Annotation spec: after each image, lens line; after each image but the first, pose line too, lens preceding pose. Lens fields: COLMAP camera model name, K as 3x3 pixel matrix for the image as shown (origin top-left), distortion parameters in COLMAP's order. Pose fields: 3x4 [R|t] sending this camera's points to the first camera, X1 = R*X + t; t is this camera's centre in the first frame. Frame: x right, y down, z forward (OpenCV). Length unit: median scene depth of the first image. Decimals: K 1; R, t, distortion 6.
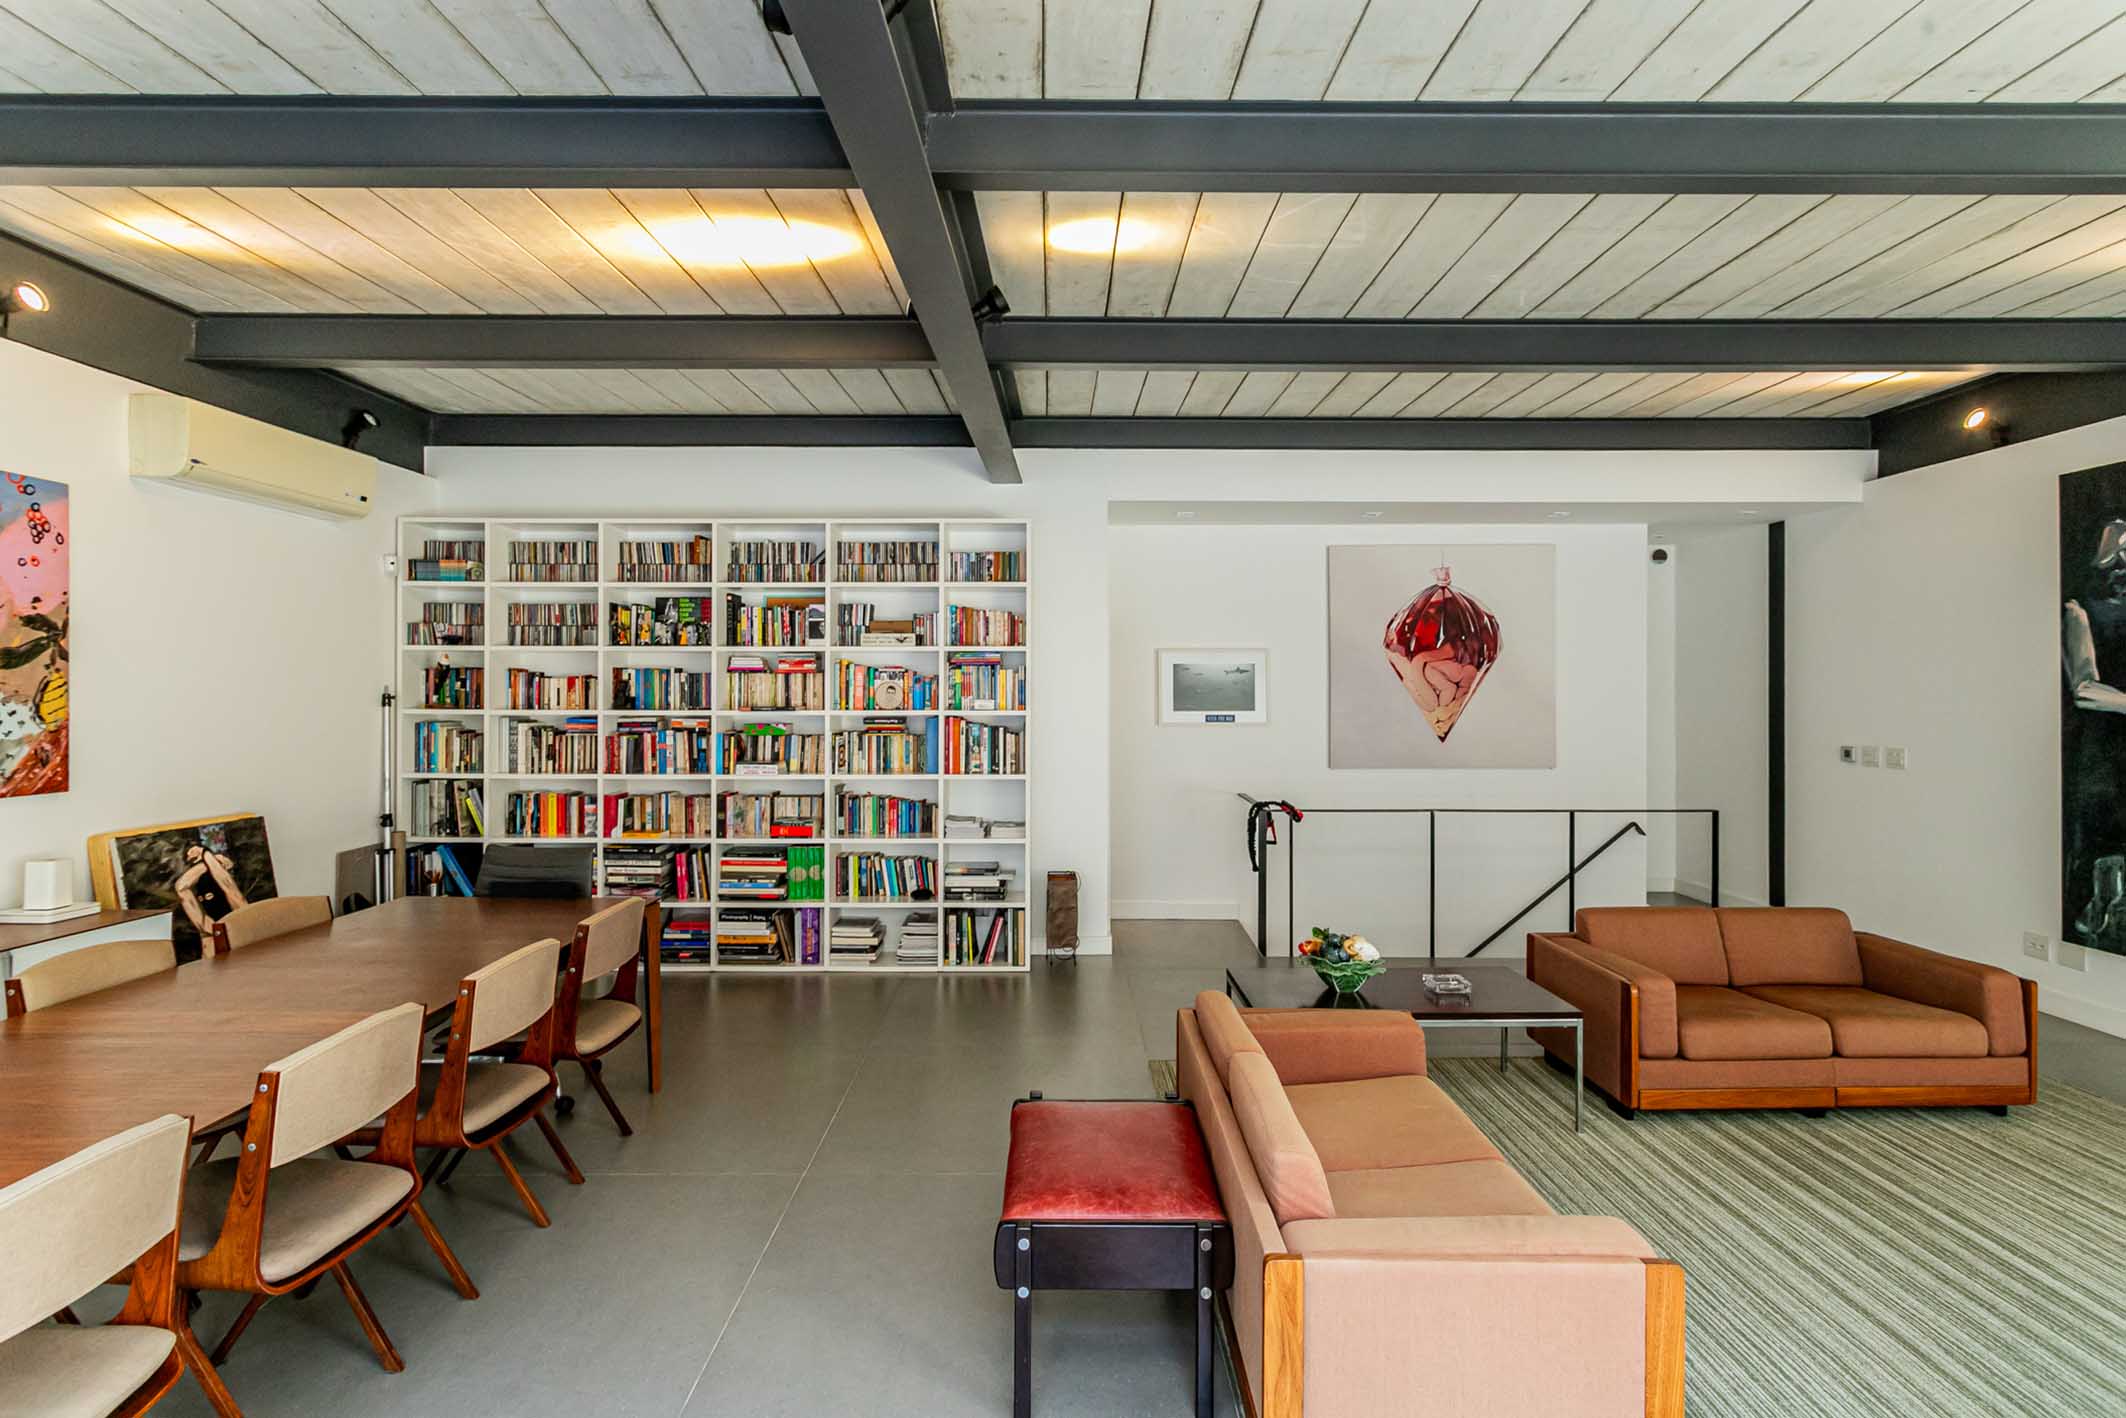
lens RADIAL K [[1003.7, 0, 1076.3], [0, 1003.7, 685.3], [0, 0, 1]] dist [0.000077, 0.000047]
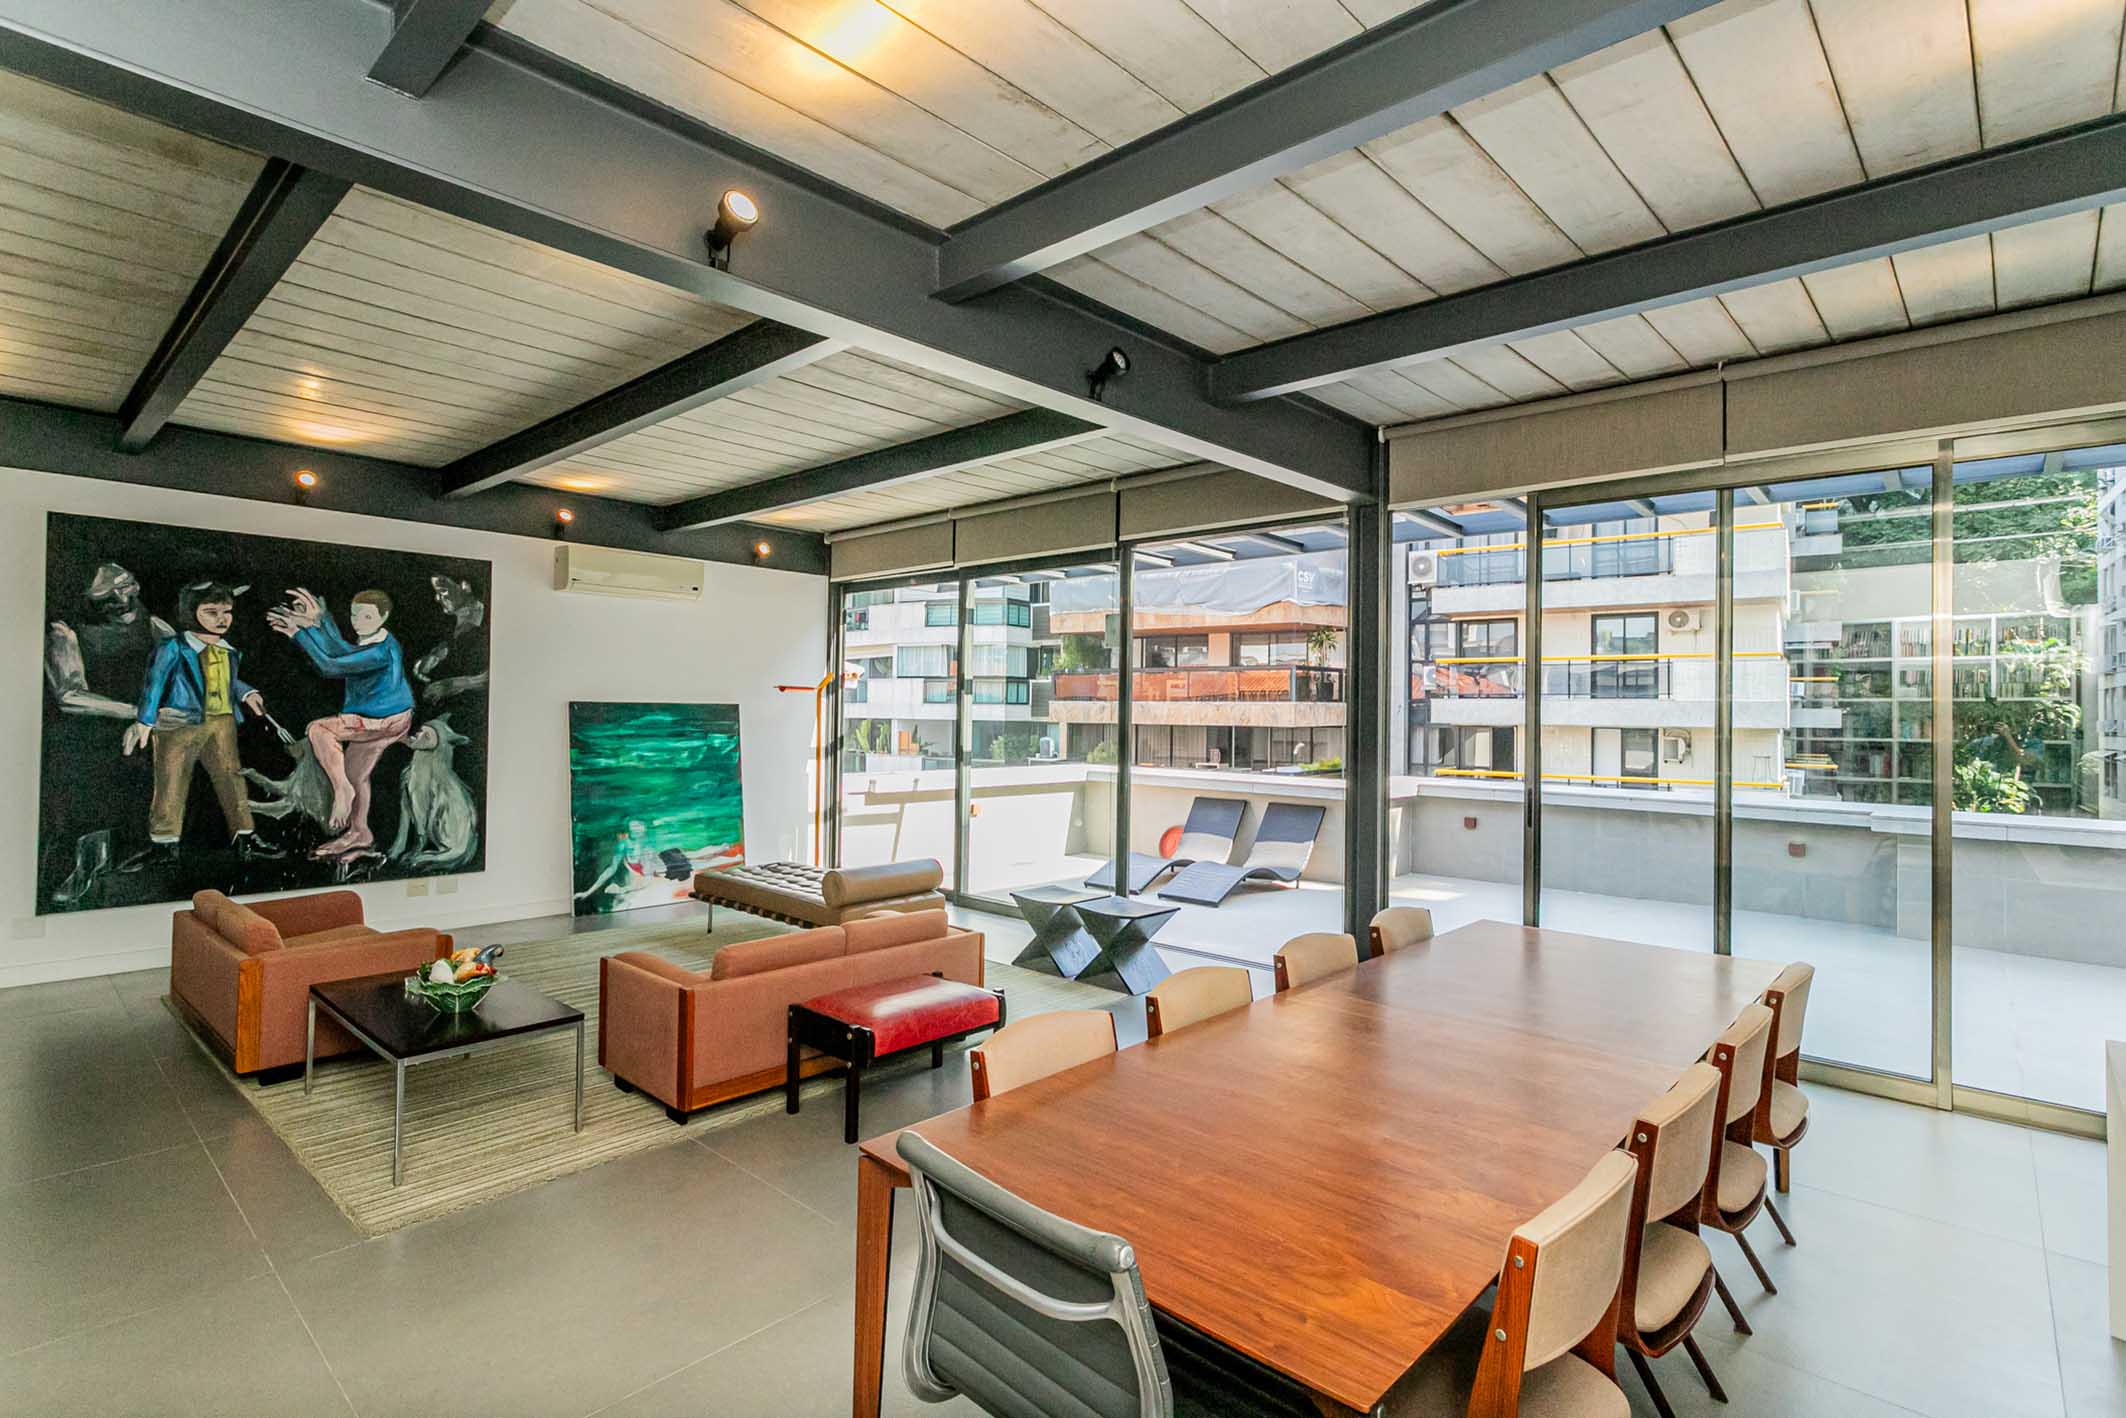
lens RADIAL K [[1038.8, 0, 1068.6], [0, 1038.8, 697.6], [0, 0, 1]] dist [0.002527, 0.000900]
pose [[-0.728859, 0.003399, 0.684656, -0.807360], [-0.016443, 0.999612, -0.022467, 0.014675], [-0.684467, -0.027633, -0.728520, 1.233514]]
